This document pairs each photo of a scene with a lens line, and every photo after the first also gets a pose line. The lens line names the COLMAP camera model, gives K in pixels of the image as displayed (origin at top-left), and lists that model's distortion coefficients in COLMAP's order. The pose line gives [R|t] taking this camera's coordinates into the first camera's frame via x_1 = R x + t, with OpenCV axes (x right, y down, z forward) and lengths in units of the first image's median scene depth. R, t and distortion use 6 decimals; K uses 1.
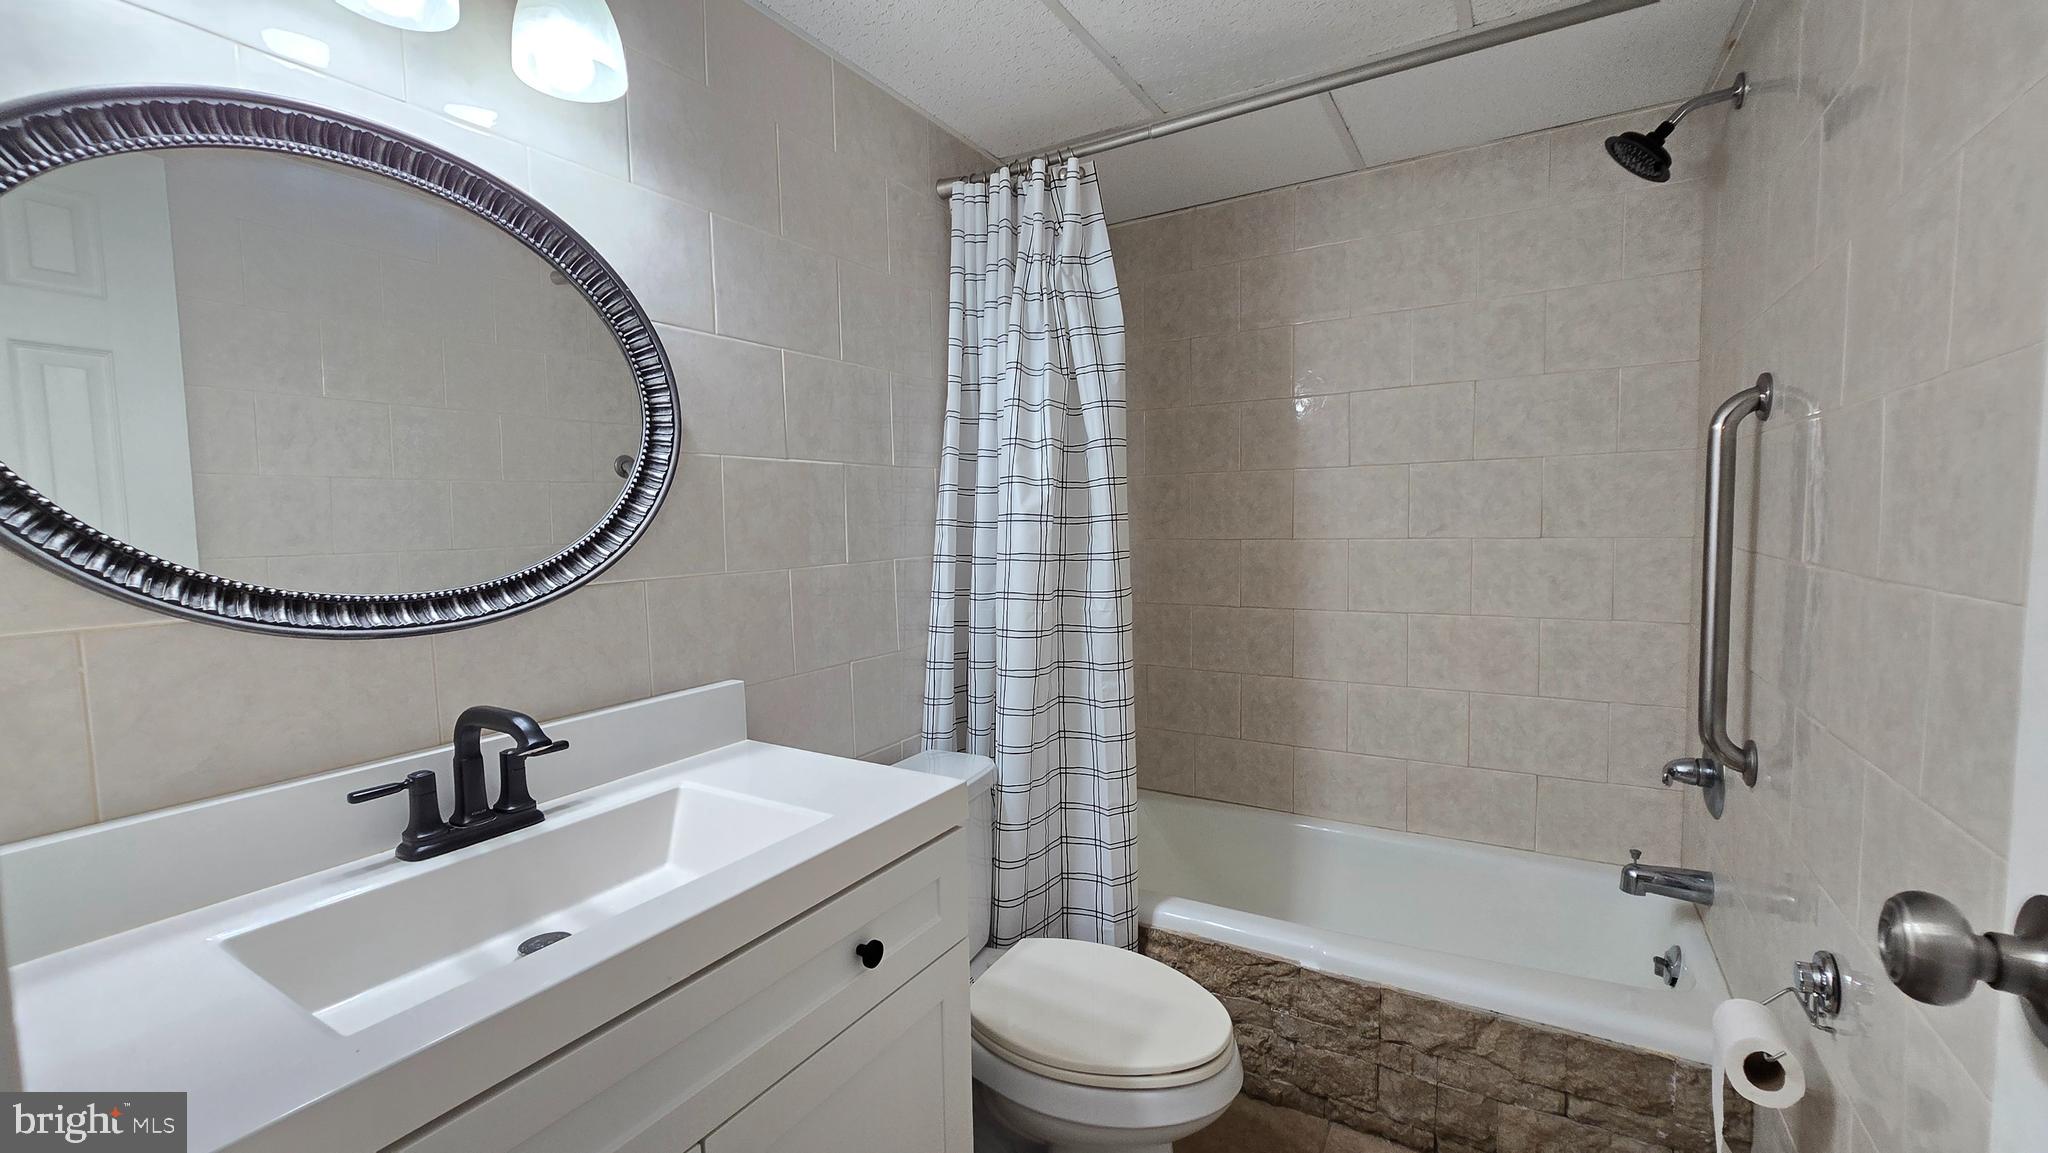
lens RADIAL K [[845.1, 0, 1015.8], [0, 845.1, 576.5], [0, 0, 1]] dist [0.000754, 0.001381]
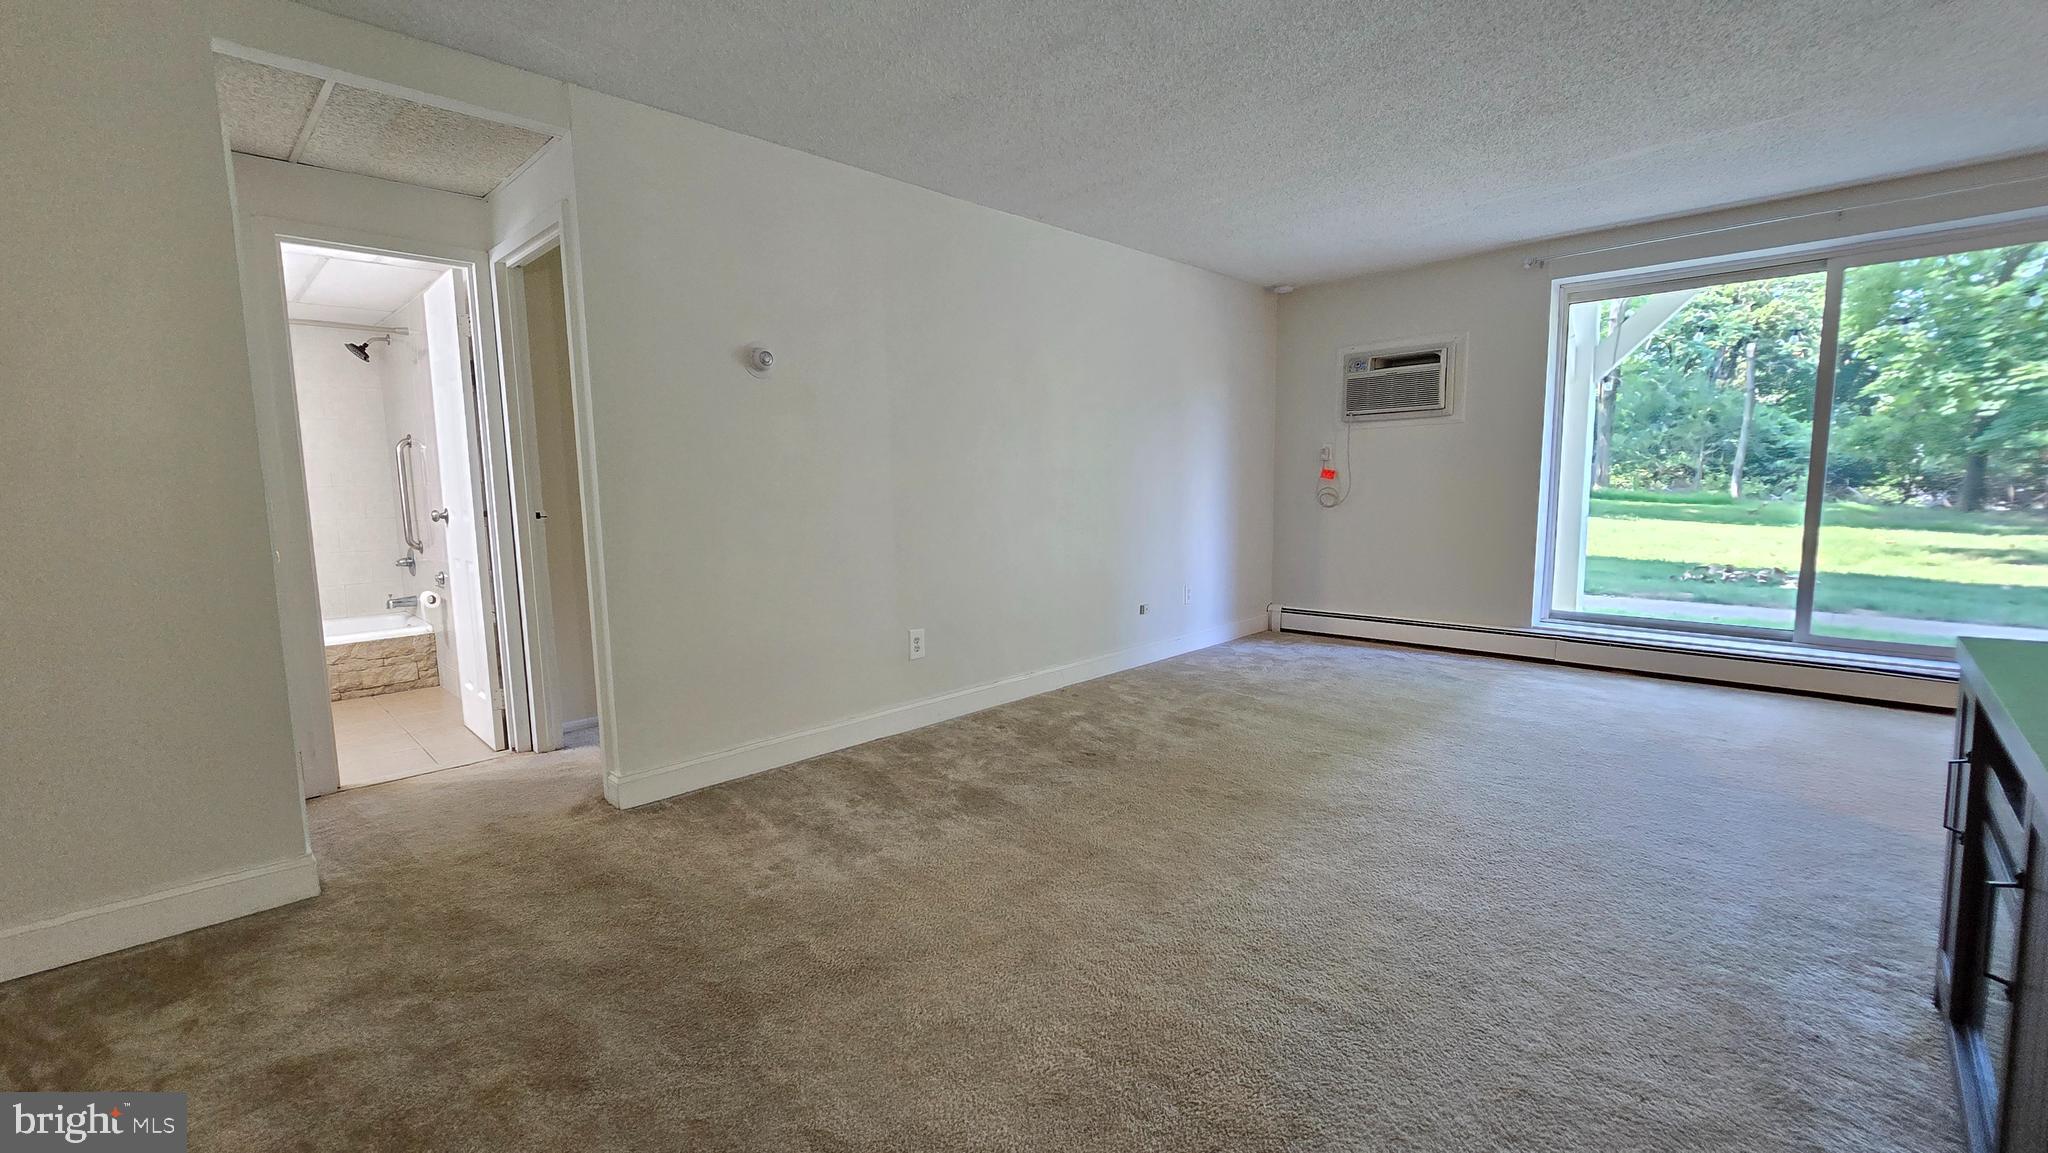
lens RADIAL K [[845.1, 0, 1016.4], [0, 845.1, 575.1], [0, 0, 1]] dist [0.000754, 0.001381]
pose [[0.208021, -0.090042, 0.973971, -1.767343], [0.077867, 0.994118, 0.075274, 0.224505], [-0.975020, 0.060182, 0.213809, -1.856437]]
